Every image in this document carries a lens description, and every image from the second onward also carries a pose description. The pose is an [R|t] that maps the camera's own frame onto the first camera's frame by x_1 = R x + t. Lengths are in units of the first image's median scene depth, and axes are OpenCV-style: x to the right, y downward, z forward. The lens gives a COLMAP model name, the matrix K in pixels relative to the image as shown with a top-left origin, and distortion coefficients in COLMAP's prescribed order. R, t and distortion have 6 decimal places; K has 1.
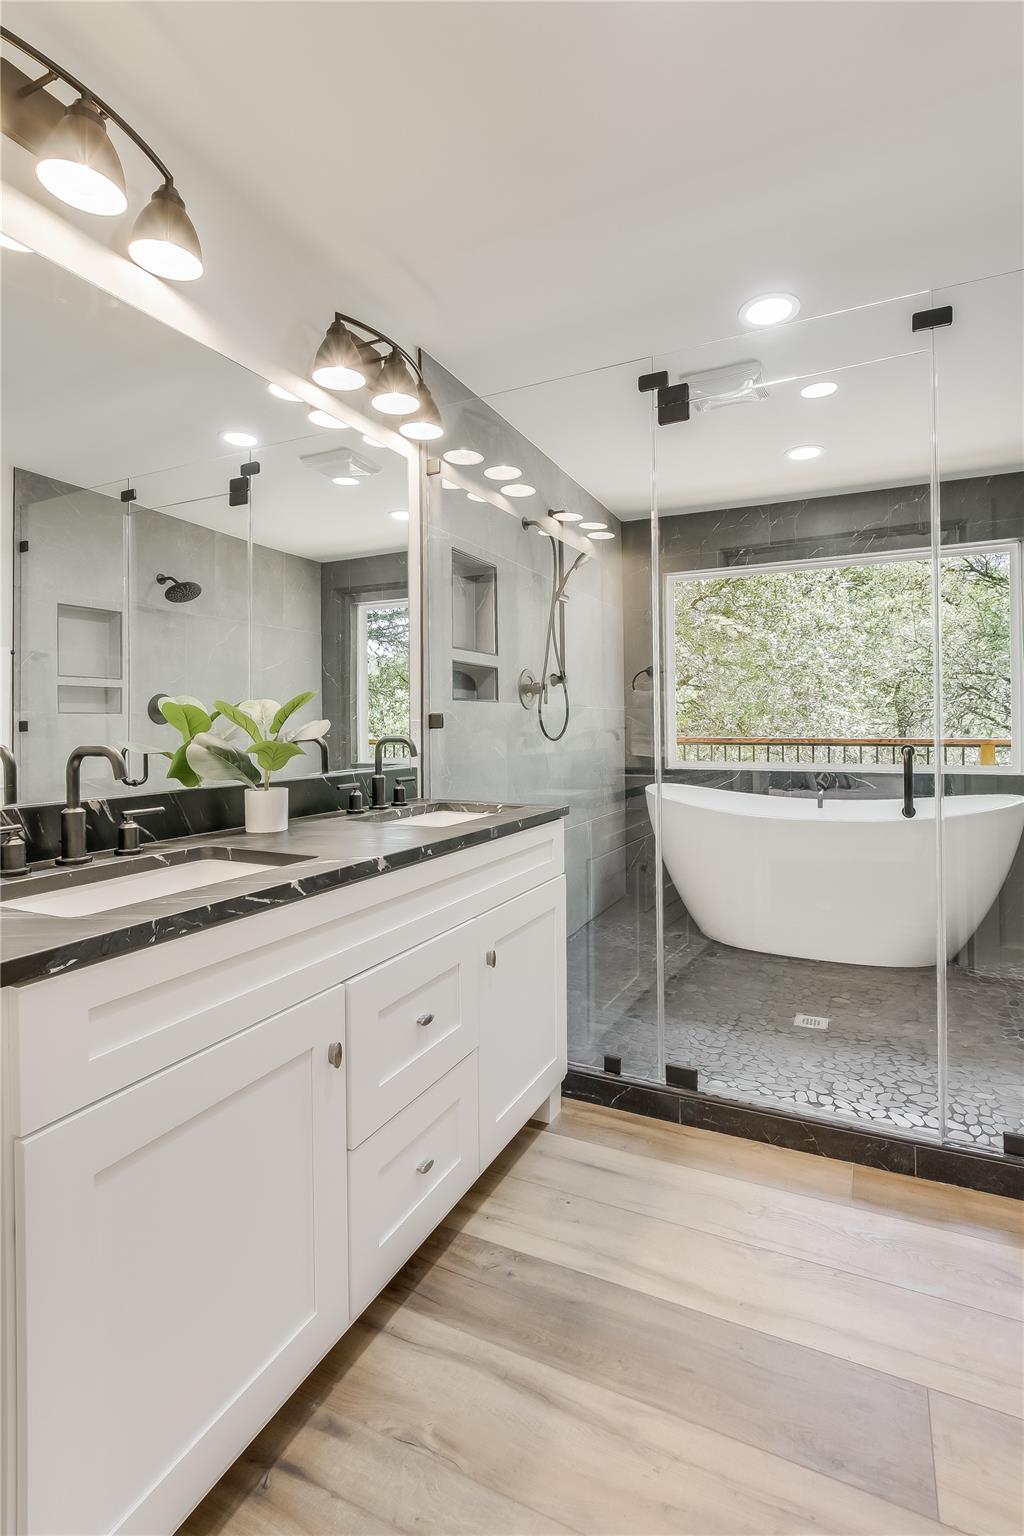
lens RADIAL K [[716.7, 0, 517.3], [0, 716.7, 744.4], [0, 0, 1]] dist [-0.022446, 0.000106]
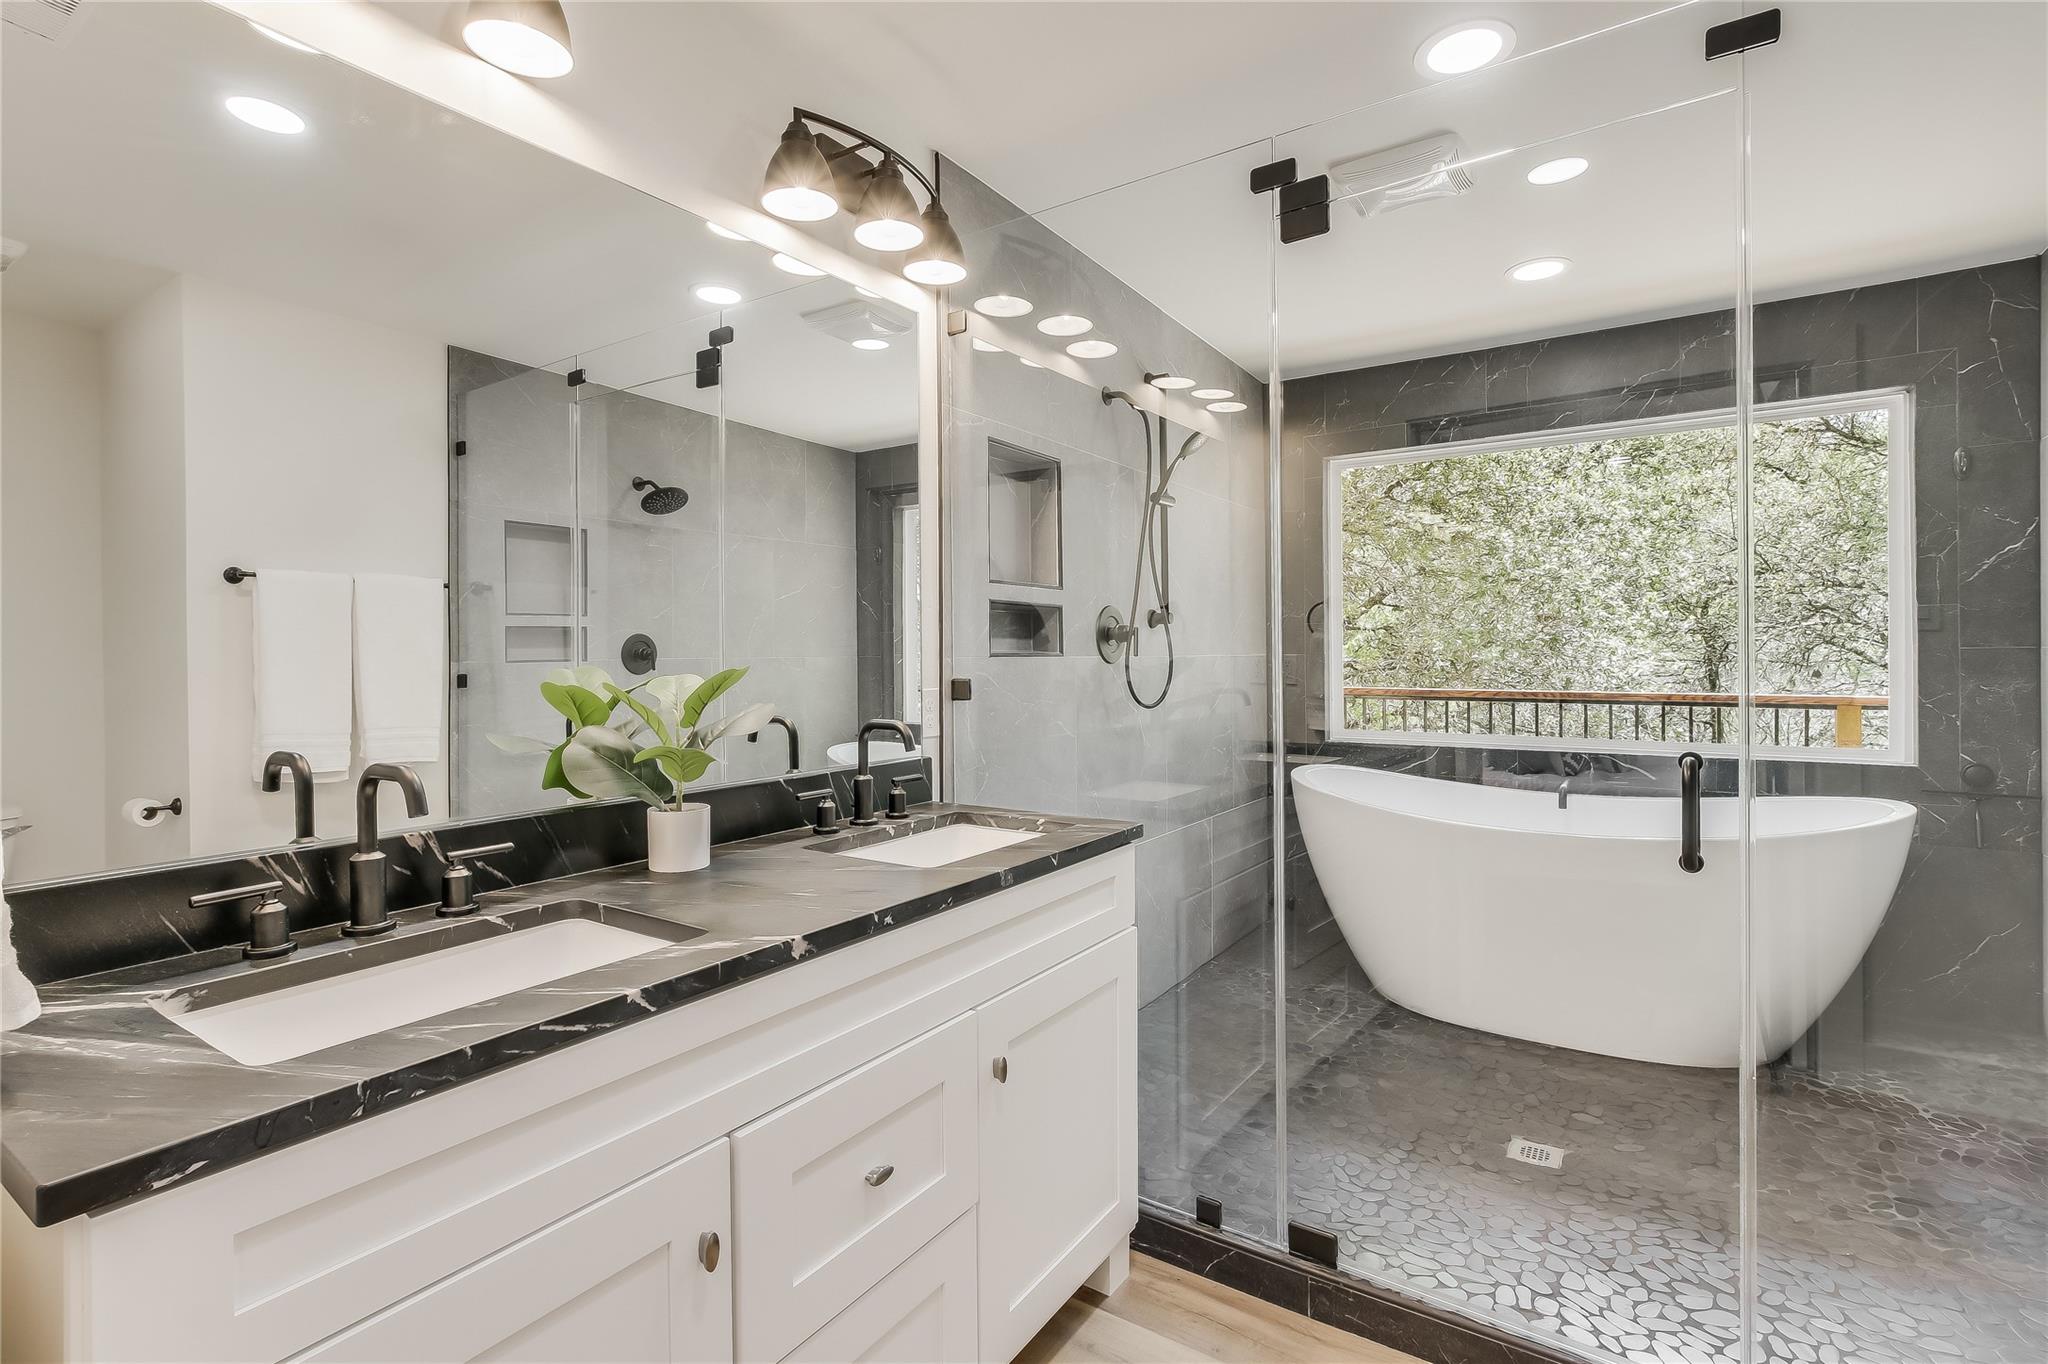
lens RADIAL K [[943.2, 0, 1024.0], [0, 943.2, 682.0], [0, 0, 1]] dist [-0.016675, 0.002056]
pose [[0.989752, 0.004245, -0.142731, 0.075390], [-0.003088, 0.999961, 0.008329, -0.046357], [0.142761, -0.007803, 0.989726, 0.099107]]
